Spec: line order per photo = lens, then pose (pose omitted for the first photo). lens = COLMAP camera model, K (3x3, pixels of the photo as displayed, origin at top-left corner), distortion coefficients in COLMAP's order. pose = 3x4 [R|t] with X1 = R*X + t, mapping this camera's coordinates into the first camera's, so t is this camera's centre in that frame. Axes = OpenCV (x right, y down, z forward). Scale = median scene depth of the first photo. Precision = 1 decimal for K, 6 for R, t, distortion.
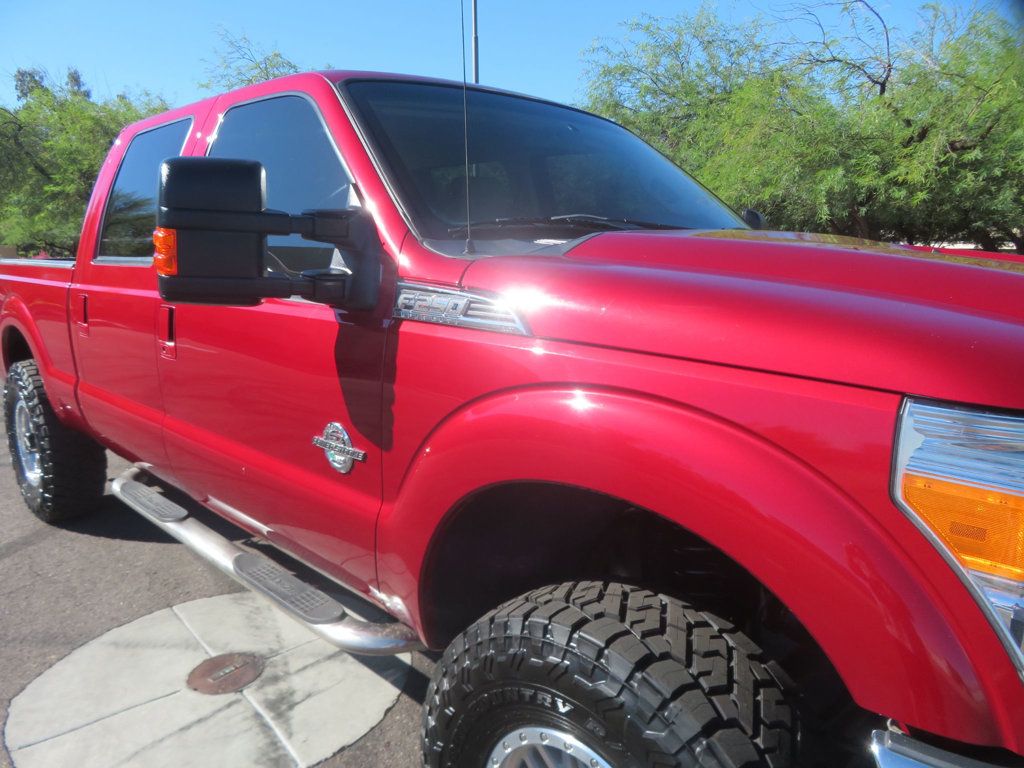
lens RADIAL K [[687.5, 0, 510.1], [0, 687.5, 384.1], [0, 0, 1]] dist [-0.046209, 0.022227]
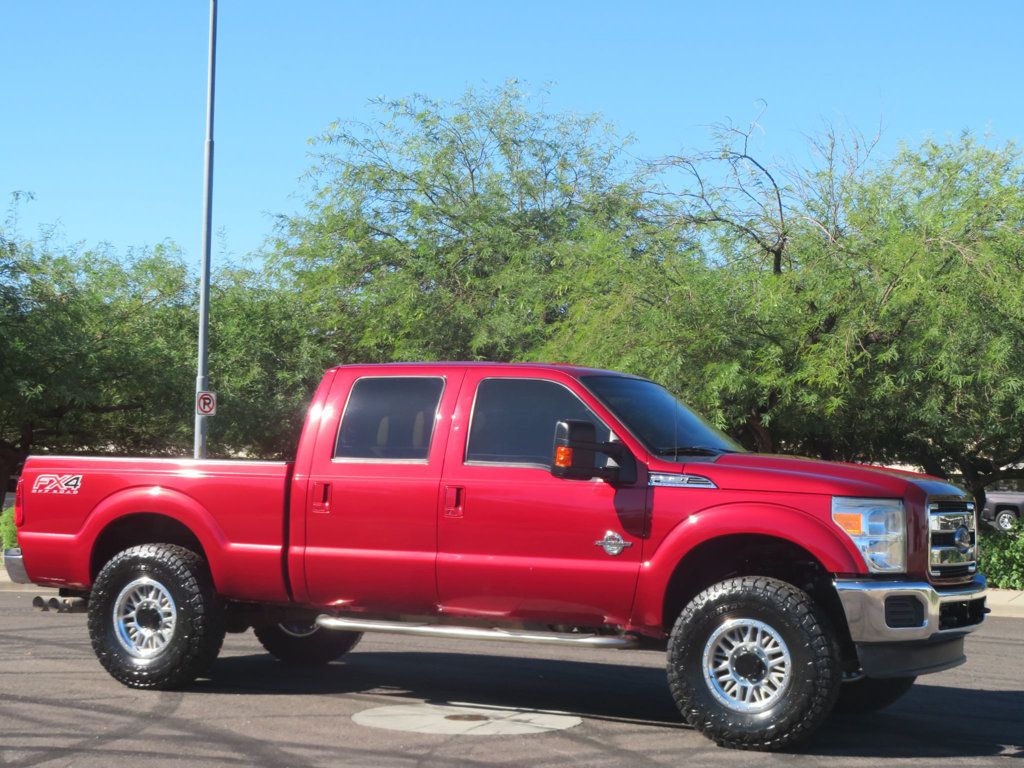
lens RADIAL K [[1723.7, 0, 509.8], [0, 1723.7, 364.0], [0, 0, 1]] dist [-0.008014, -0.155673]
pose [[0.941720, 0.037440, 0.334309, -0.375286], [0.048863, 0.968024, -0.246054, 0.135678], [-0.332831, 0.248049, 0.909777, -0.632251]]
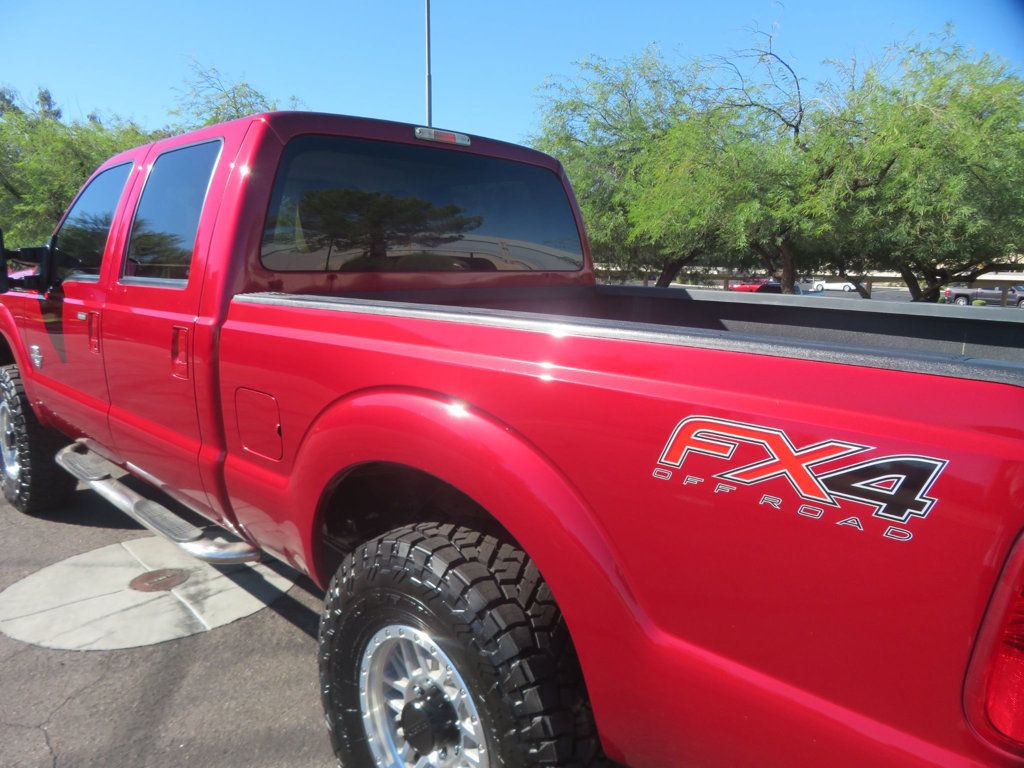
lens RADIAL K [[695.4, 0, 513.8], [0, 695.4, 382.0], [0, 0, 1]] dist [-0.063588, 0.036599]
pose [[0.999120, 0.007202, 0.041332, 0.048850], [-0.005594, 0.999228, -0.038897, 0.019918], [-0.041580, 0.038632, 0.998388, -0.085568]]
